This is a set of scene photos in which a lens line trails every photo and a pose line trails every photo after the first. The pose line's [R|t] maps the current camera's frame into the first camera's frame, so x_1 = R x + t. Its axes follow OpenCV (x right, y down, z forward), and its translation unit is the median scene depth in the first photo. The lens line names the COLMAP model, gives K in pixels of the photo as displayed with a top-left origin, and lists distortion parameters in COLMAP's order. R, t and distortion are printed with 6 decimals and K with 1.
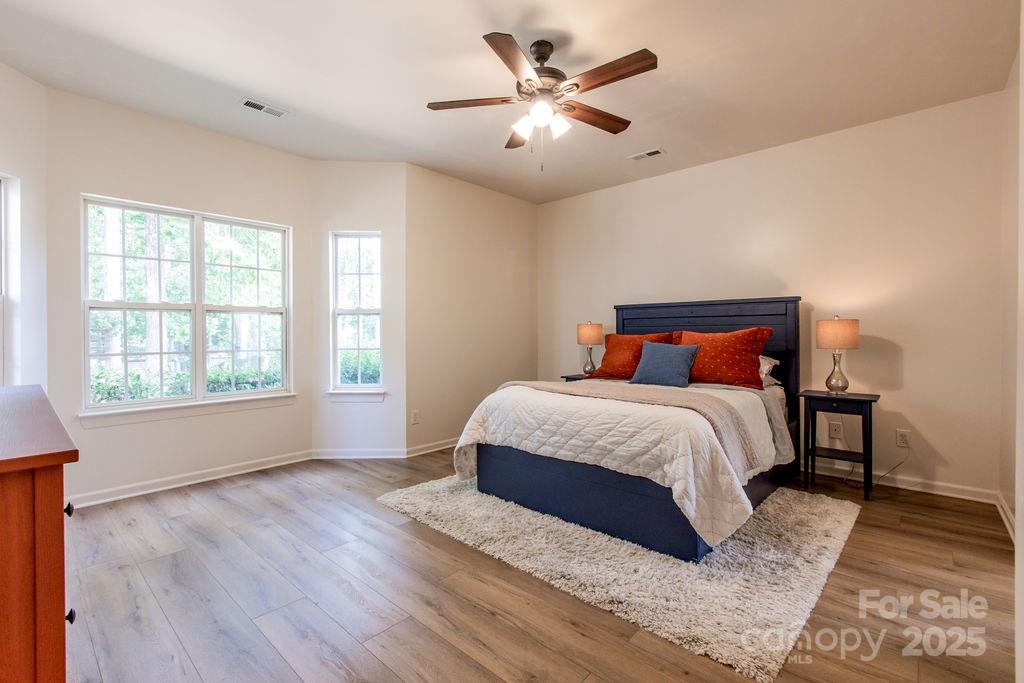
lens RADIAL K [[455.9, 0, 507.4], [0, 455.9, 338.5], [0, 0, 1]] dist [0.000389, 0.000147]
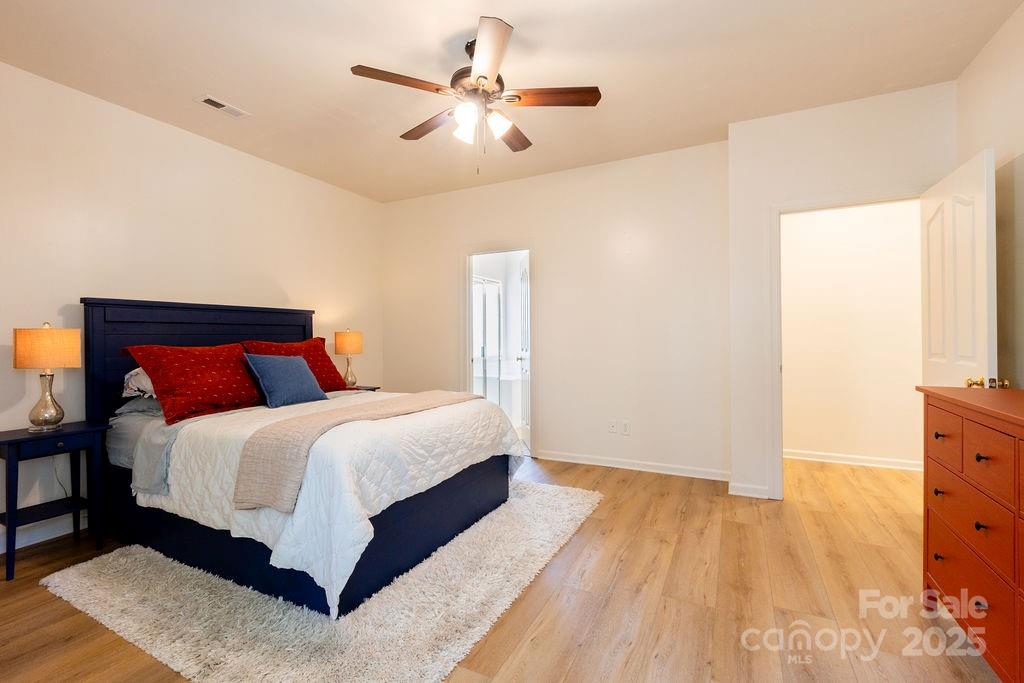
lens RADIAL K [[455.9, 0, 507.4], [0, 455.9, 338.5], [0, 0, 1]] dist [0.000389, 0.000147]
pose [[-0.263888, 0.000732, 0.964553, -0.809387], [0.019790, 0.999793, 0.004656, -0.023105], [-0.964350, 0.020317, -0.263848, 1.117111]]
